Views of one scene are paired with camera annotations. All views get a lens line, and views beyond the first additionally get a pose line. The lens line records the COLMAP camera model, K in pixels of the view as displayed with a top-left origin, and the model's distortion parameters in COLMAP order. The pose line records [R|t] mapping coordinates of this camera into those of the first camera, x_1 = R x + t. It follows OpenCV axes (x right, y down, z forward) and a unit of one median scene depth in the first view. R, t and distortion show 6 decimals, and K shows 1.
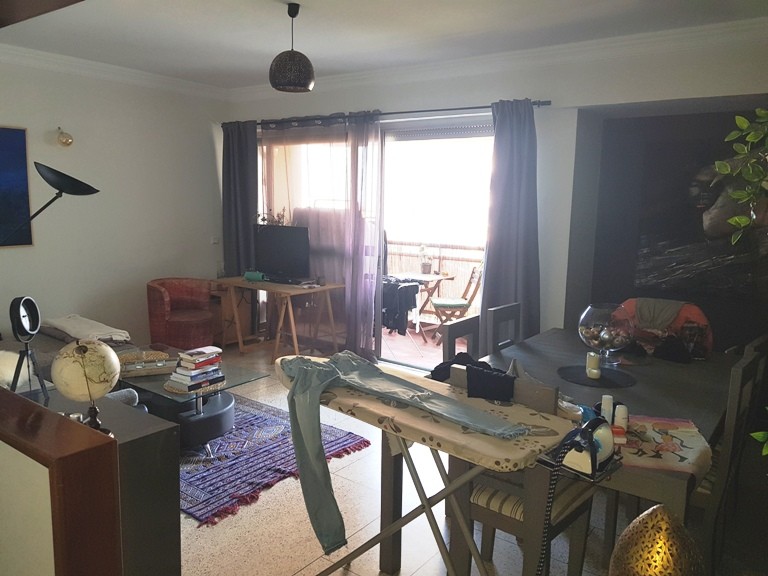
lens RADIAL K [[613.0, 0, 384.0], [0, 613.0, 288.0], [0, 0, 1]] dist [-0.004380, -0.002561]
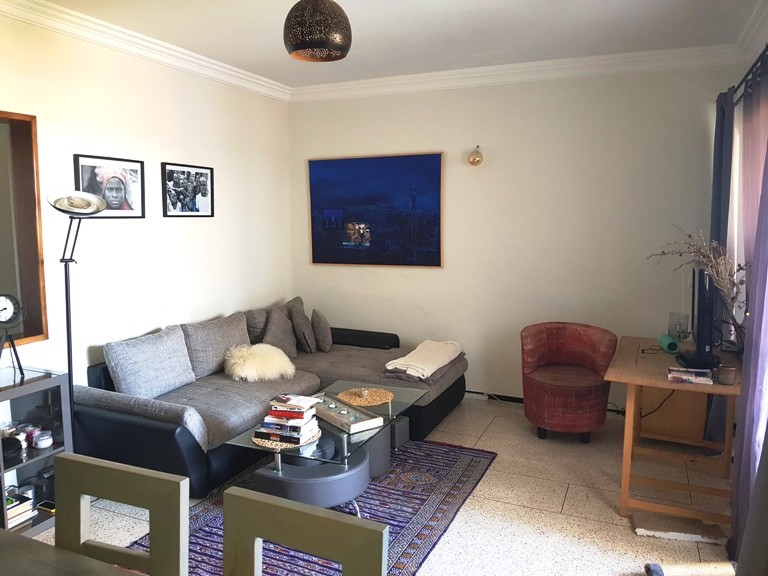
lens RADIAL K [[613.0, 0, 384.0], [0, 613.0, 288.0], [0, 0, 1]] dist [-0.004380, -0.002561]
pose [[0.221750, 0.092927, -0.970666, 0.388200], [-0.143245, 0.987754, 0.061838, -0.084904], [0.964525, 0.125330, 0.232345, 0.679526]]
